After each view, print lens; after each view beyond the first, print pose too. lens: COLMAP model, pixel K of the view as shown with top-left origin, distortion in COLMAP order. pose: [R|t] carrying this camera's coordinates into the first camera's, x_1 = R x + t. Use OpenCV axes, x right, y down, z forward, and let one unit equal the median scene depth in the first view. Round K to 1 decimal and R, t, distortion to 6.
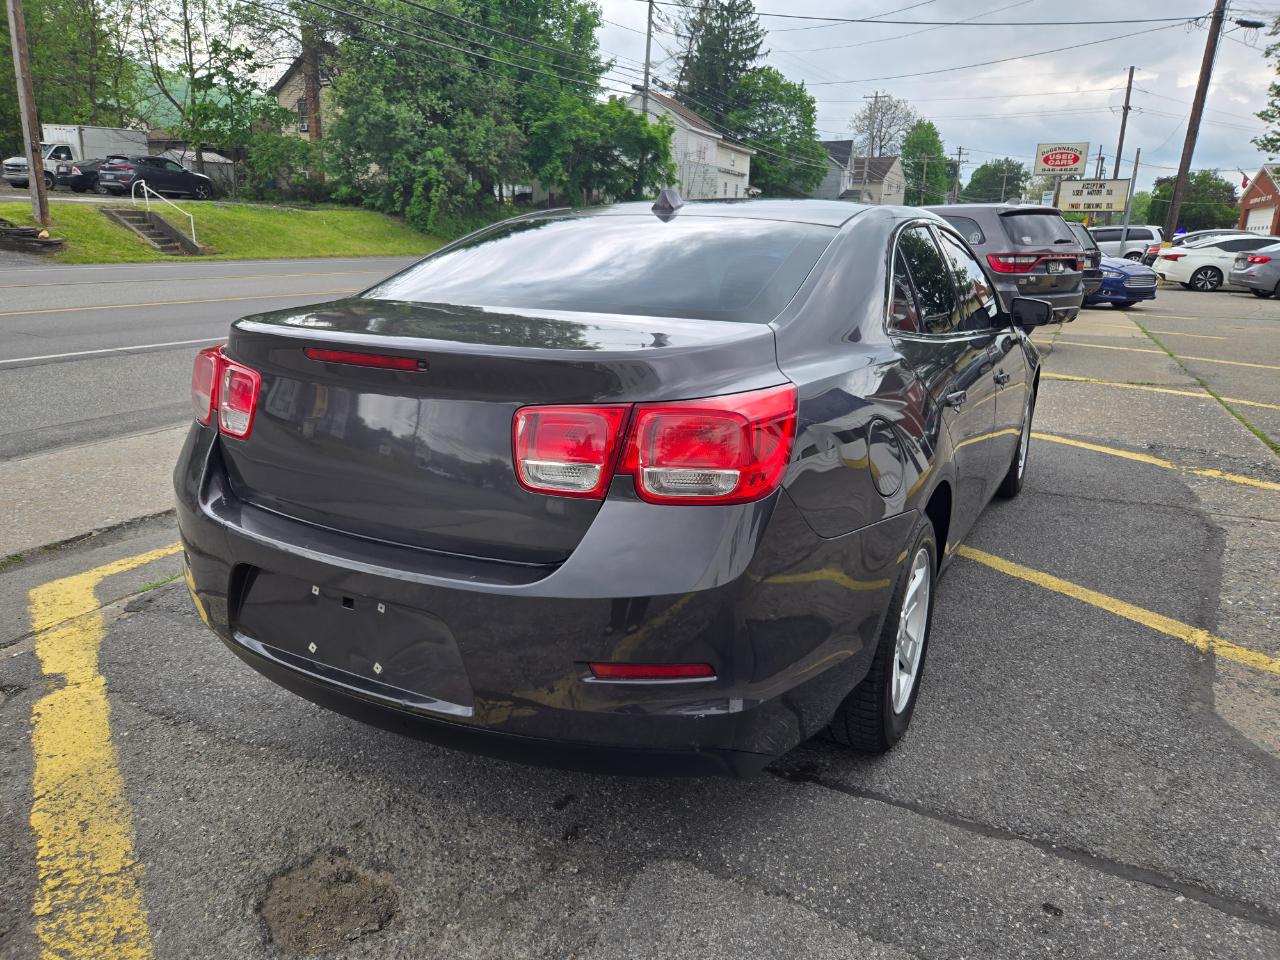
lens RADIAL K [[855.6, 0, 641.2], [0, 855.6, 474.6], [0, 0, 1]] dist [0.059799, -0.043035]
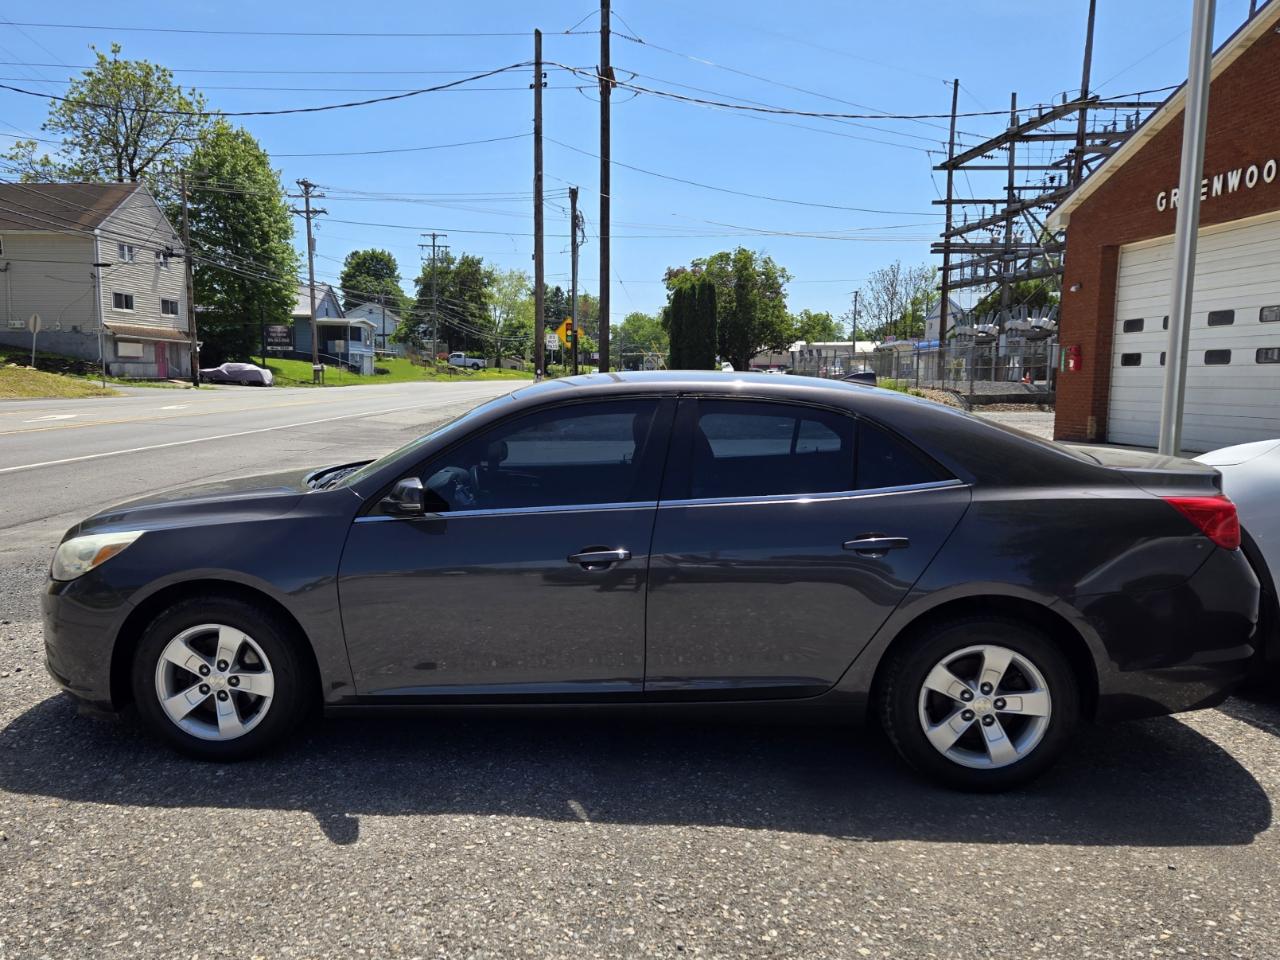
lens RADIAL K [[894.0, 0, 620.2], [0, 894.0, 452.8], [0, 0, 1]] dist [0.060725, -0.043870]
pose [[0.879949, -0.066984, 0.470323, 0.774309], [0.146334, 0.980090, -0.134199, -0.401097], [-0.451970, 0.186913, 0.872231, 1.462061]]
